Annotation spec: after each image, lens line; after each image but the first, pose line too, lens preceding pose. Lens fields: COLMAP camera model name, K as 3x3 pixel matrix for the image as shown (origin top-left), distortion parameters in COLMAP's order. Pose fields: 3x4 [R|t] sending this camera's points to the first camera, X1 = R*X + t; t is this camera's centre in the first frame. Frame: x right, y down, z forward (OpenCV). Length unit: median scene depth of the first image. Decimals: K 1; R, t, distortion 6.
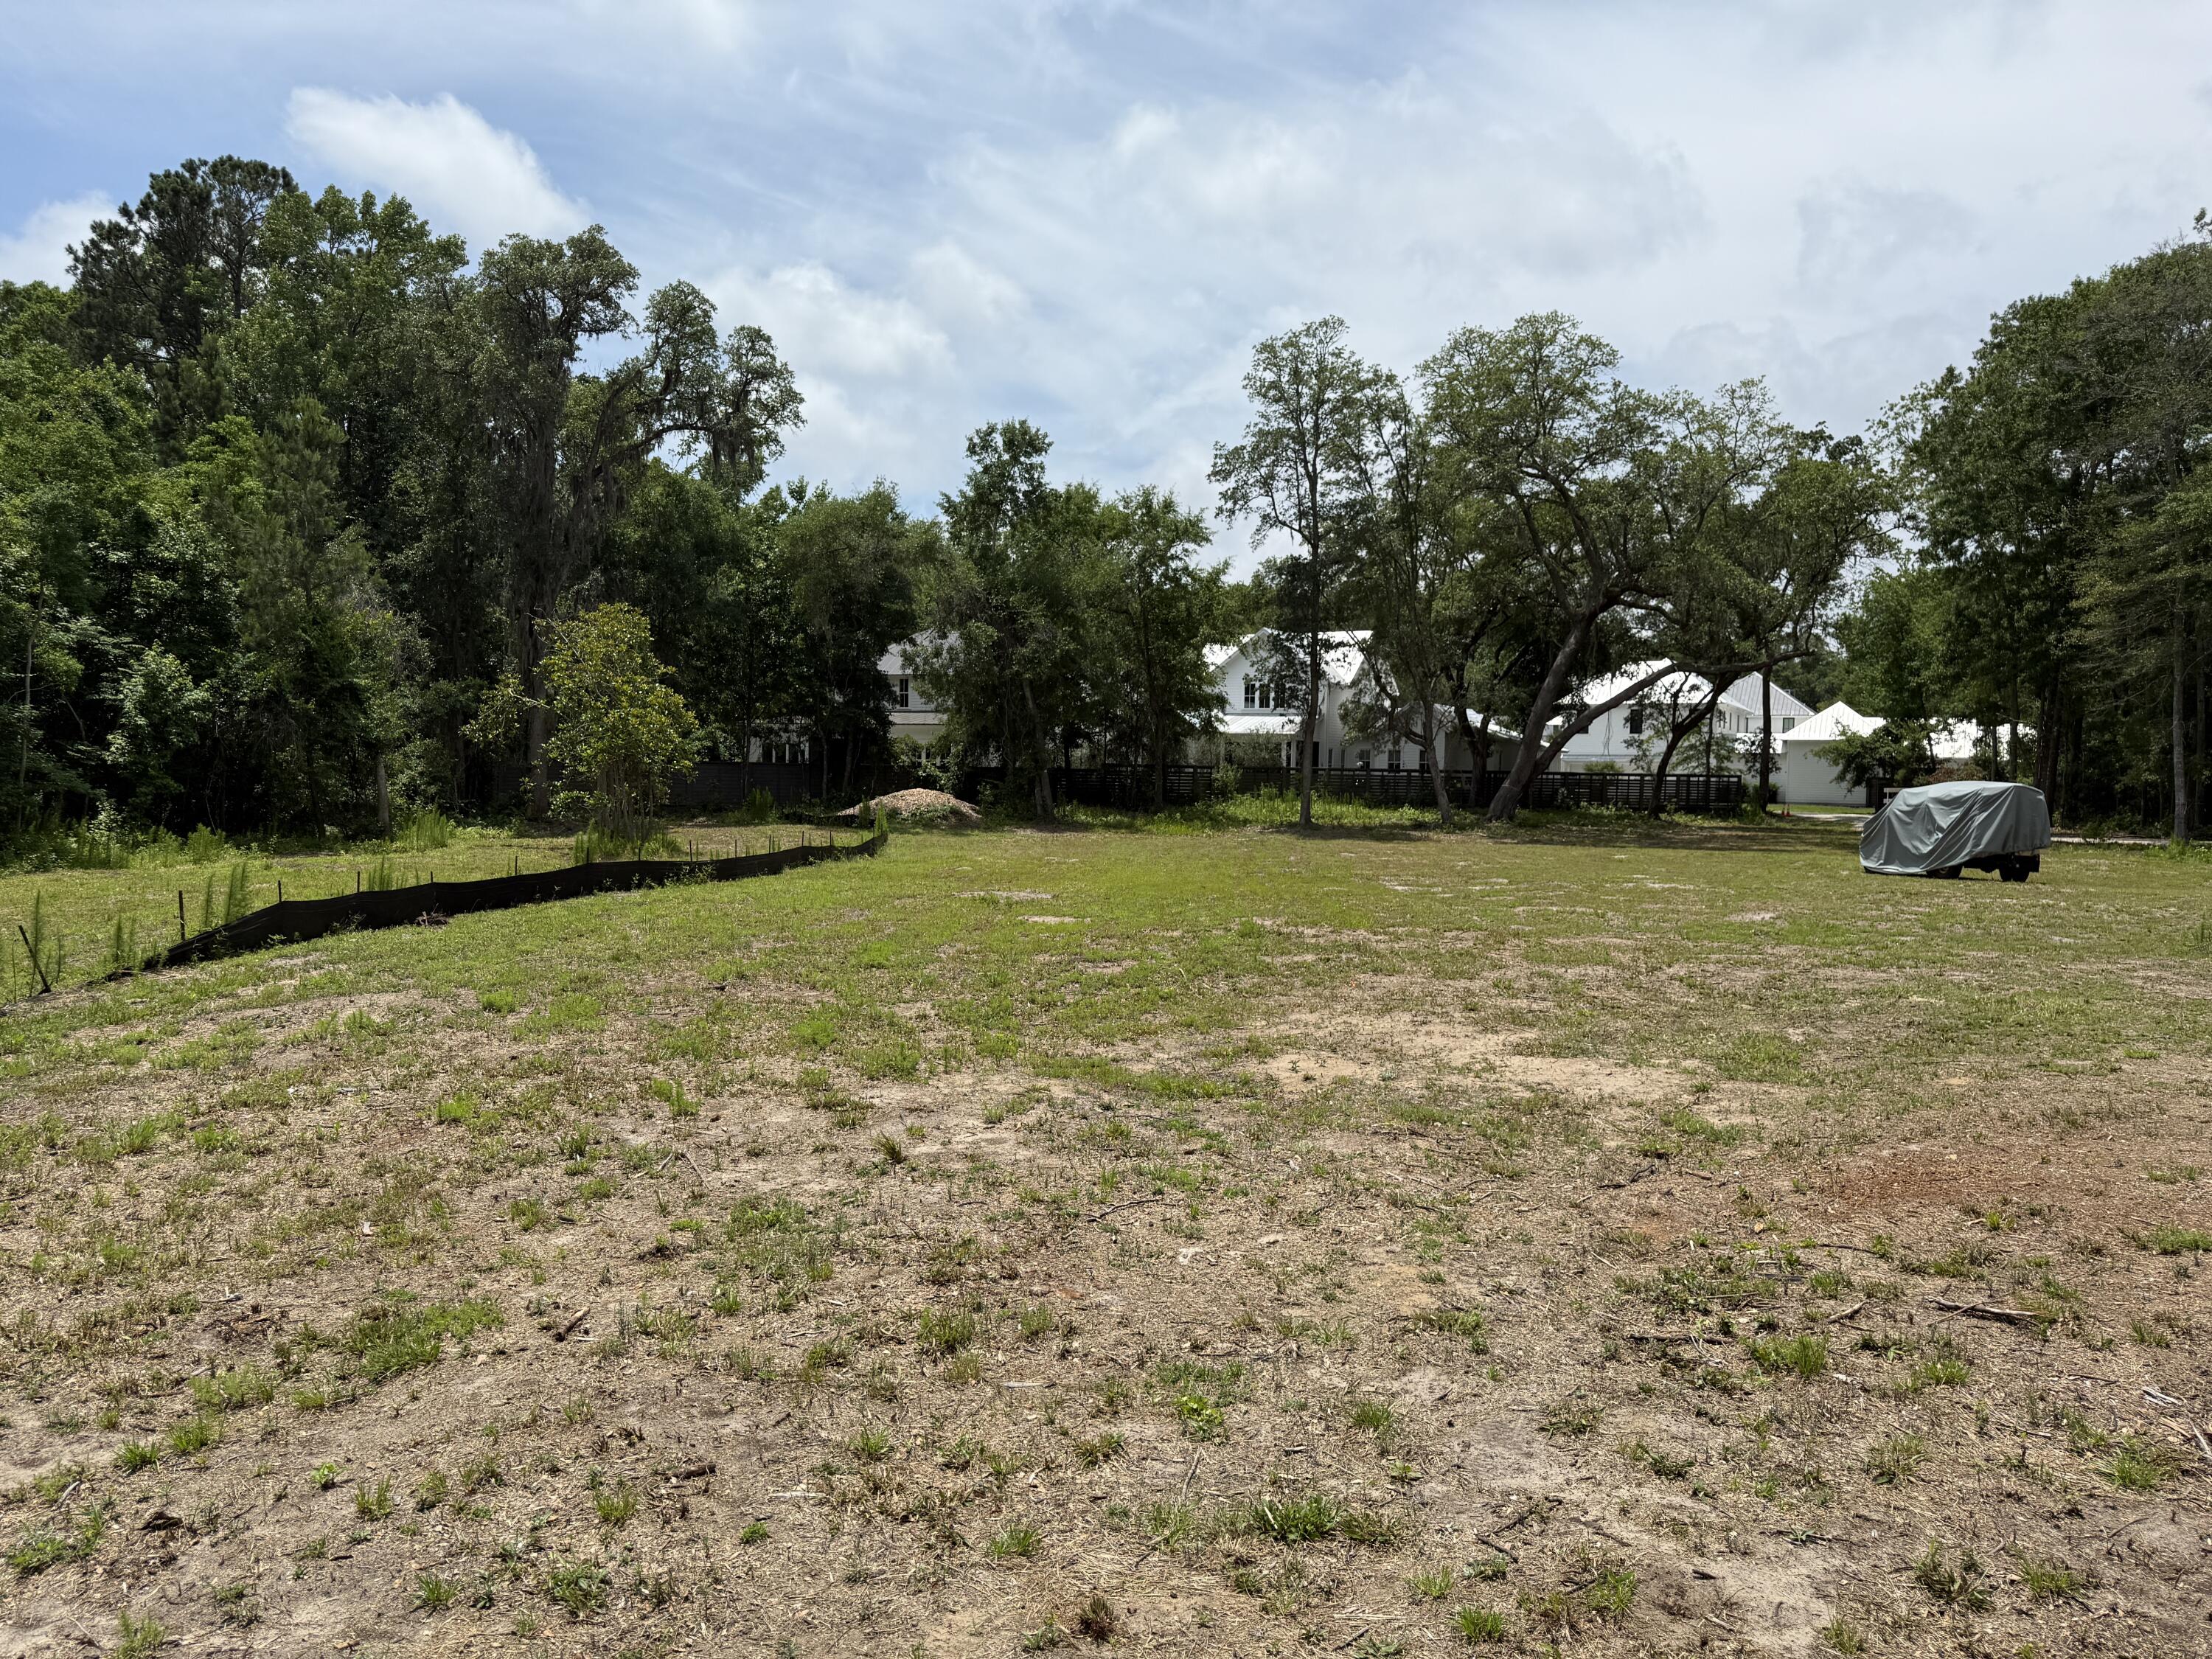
lens RADIAL K [[1563.3, 0, 1127.8], [0, 1563.3, 837.1], [0, 0, 1]] dist [0.067923, -0.068969]
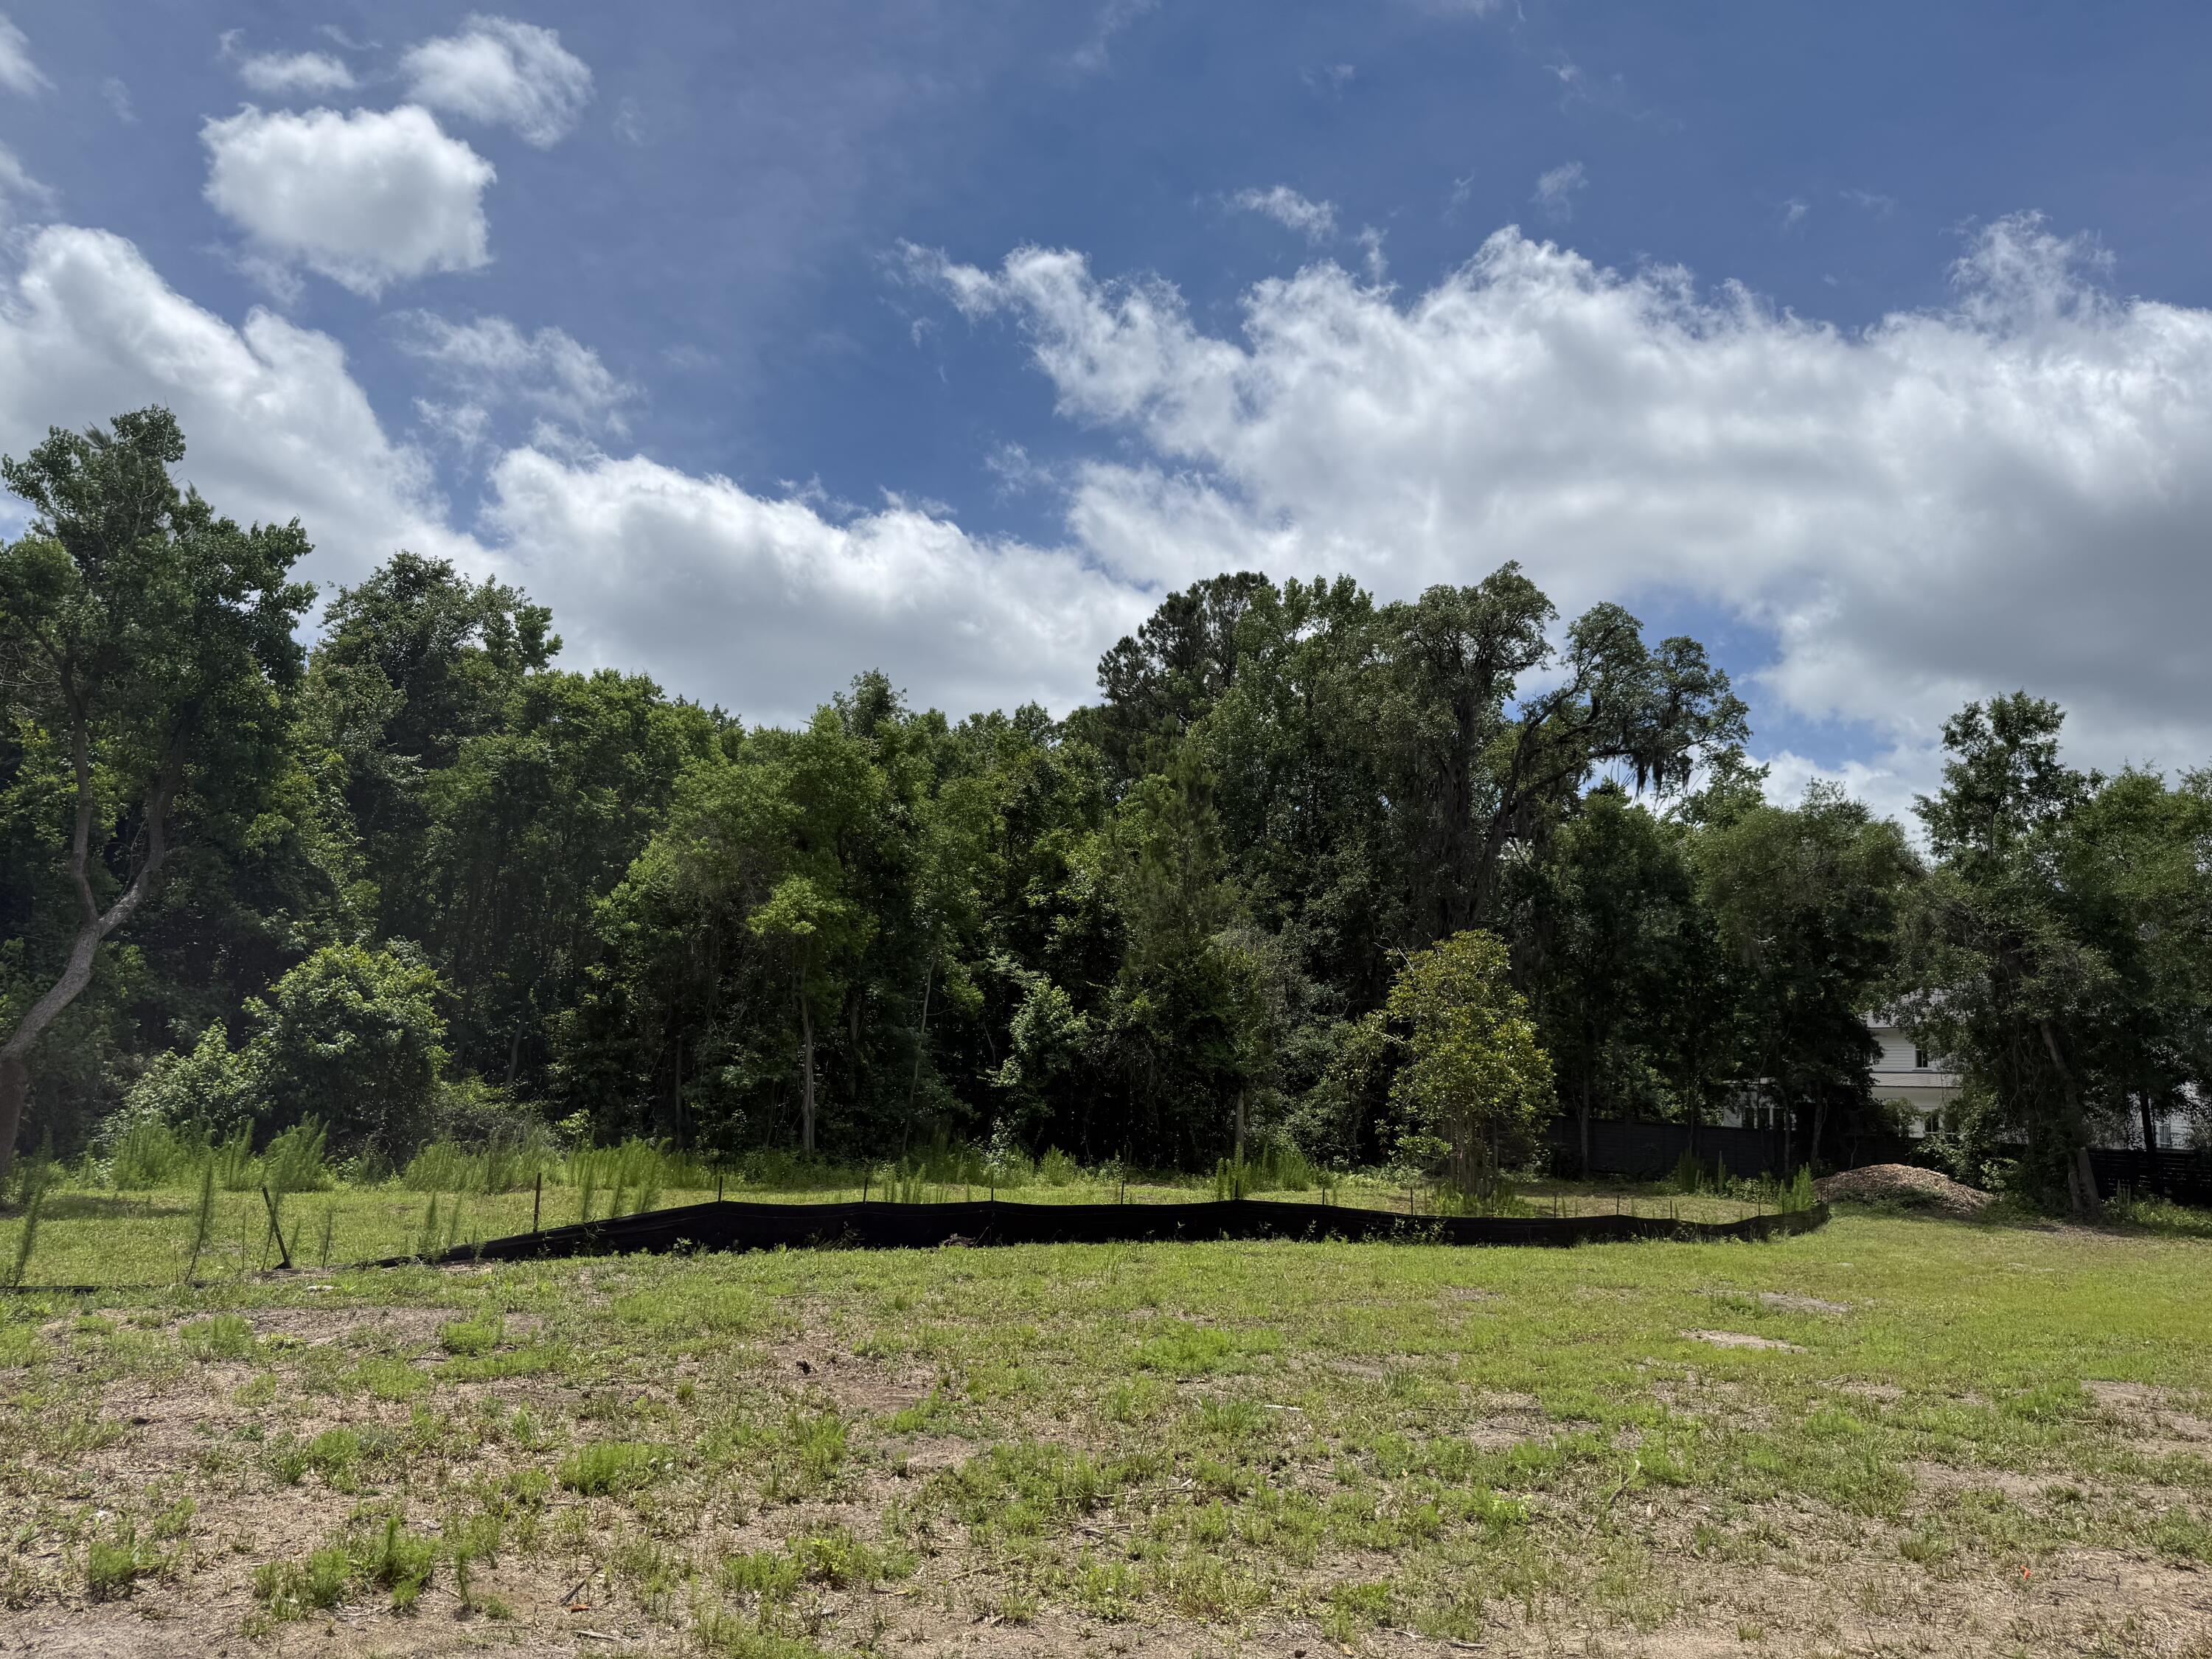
lens RADIAL K [[1543.4, 0, 1106.4], [0, 1543.4, 839.8], [0, 0, 1]] dist [0.002851, -0.025483]
pose [[0.765940, -0.074903, -0.638534, 0.070251], [-0.078044, 0.975013, -0.207990, 0.002503], [0.638158, 0.209141, 0.740955, 0.151078]]
